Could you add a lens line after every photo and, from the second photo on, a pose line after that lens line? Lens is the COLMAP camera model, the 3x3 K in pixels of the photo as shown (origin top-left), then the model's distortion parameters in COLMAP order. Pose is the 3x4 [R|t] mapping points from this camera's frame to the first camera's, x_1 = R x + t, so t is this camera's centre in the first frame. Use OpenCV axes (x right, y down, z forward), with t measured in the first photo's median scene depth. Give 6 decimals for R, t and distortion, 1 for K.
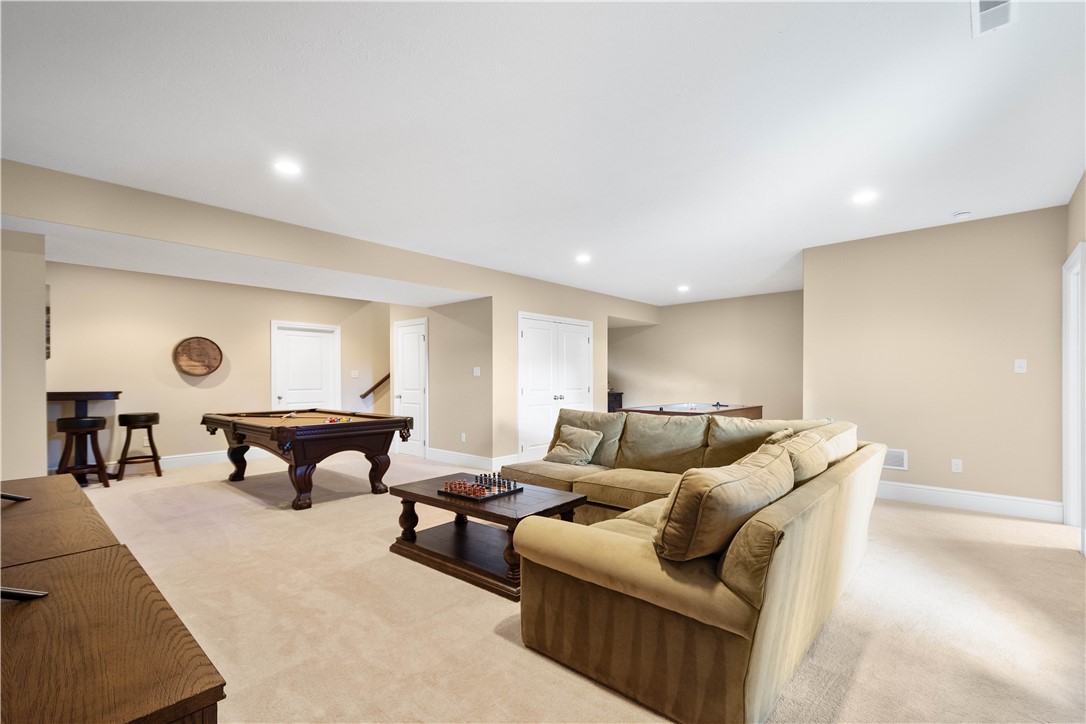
lens RADIAL K [[482.9, 0, 547.4], [0, 482.9, 371.2], [0, 0, 1]] dist [0.002304, -0.002415]
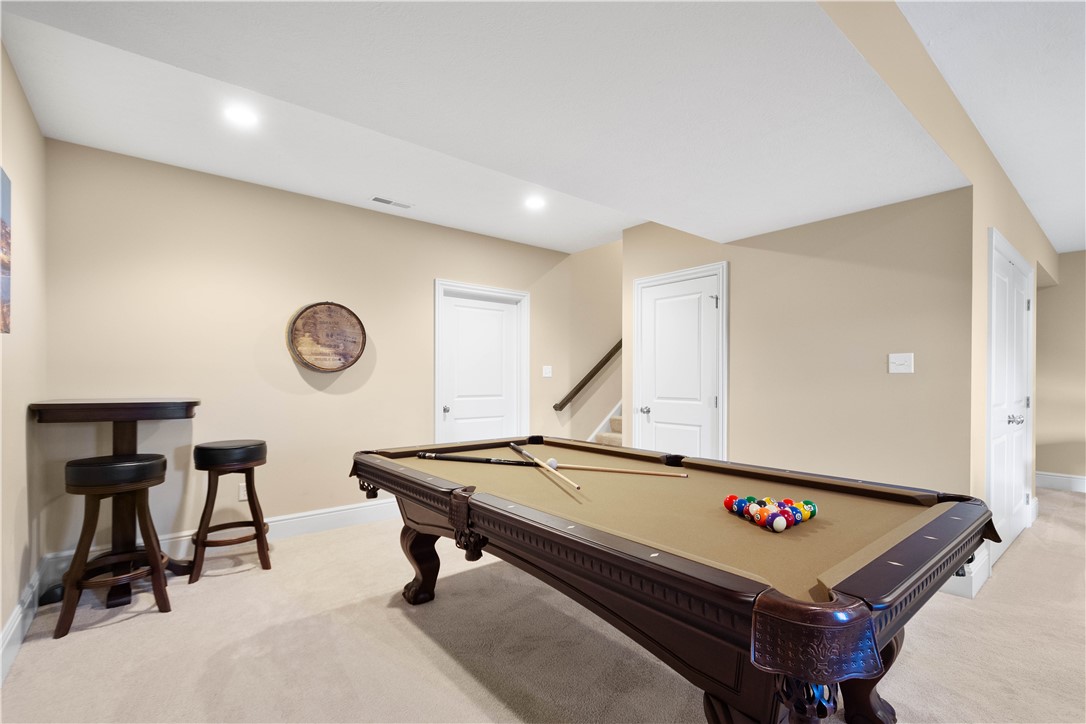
lens RADIAL K [[482.9, 0, 537.1], [0, 482.9, 369.6], [0, 0, 1]] dist [0.002304, -0.002415]
pose [[0.987882, 0.001835, -0.155199, -0.411137], [-0.002624, 0.999985, -0.004878, 0.009425], [0.155187, 0.005226, 0.987871, 0.502300]]
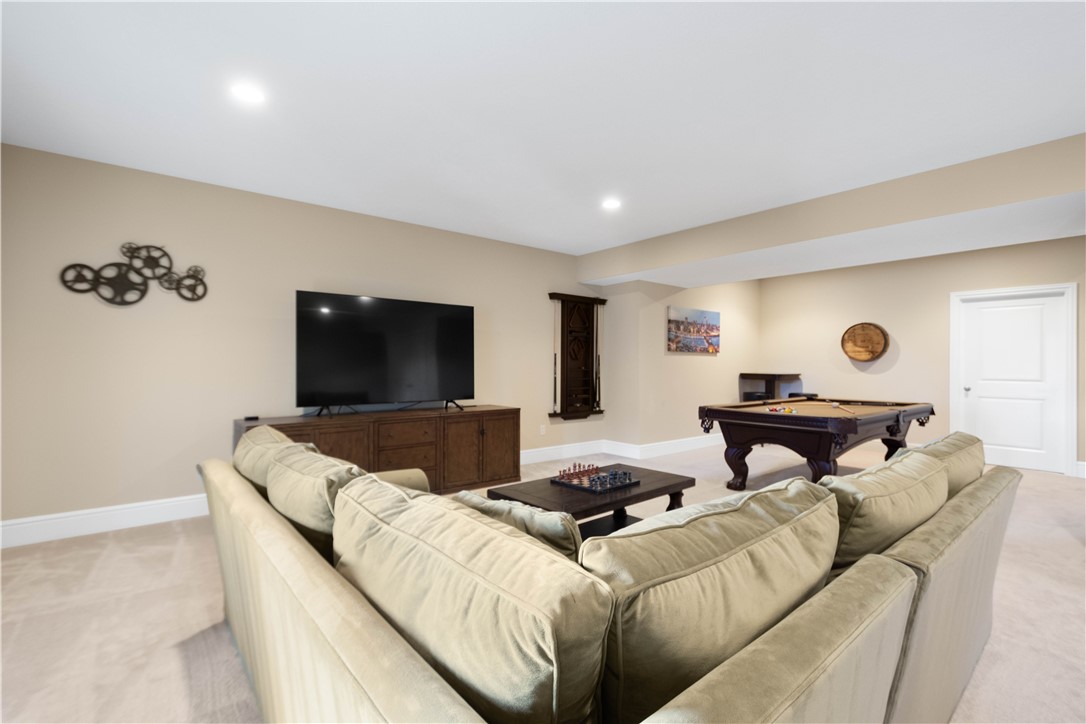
lens RADIAL K [[482.9, 0, 546.3], [0, 482.9, 363.9], [0, 0, 1]] dist [0.002304, -0.002415]
pose [[-0.143052, 0.002188, -0.989713, 0.381654], [0.007842, 0.999969, 0.001077, 0.008808], [0.989684, -0.007607, -0.143065, 0.508550]]
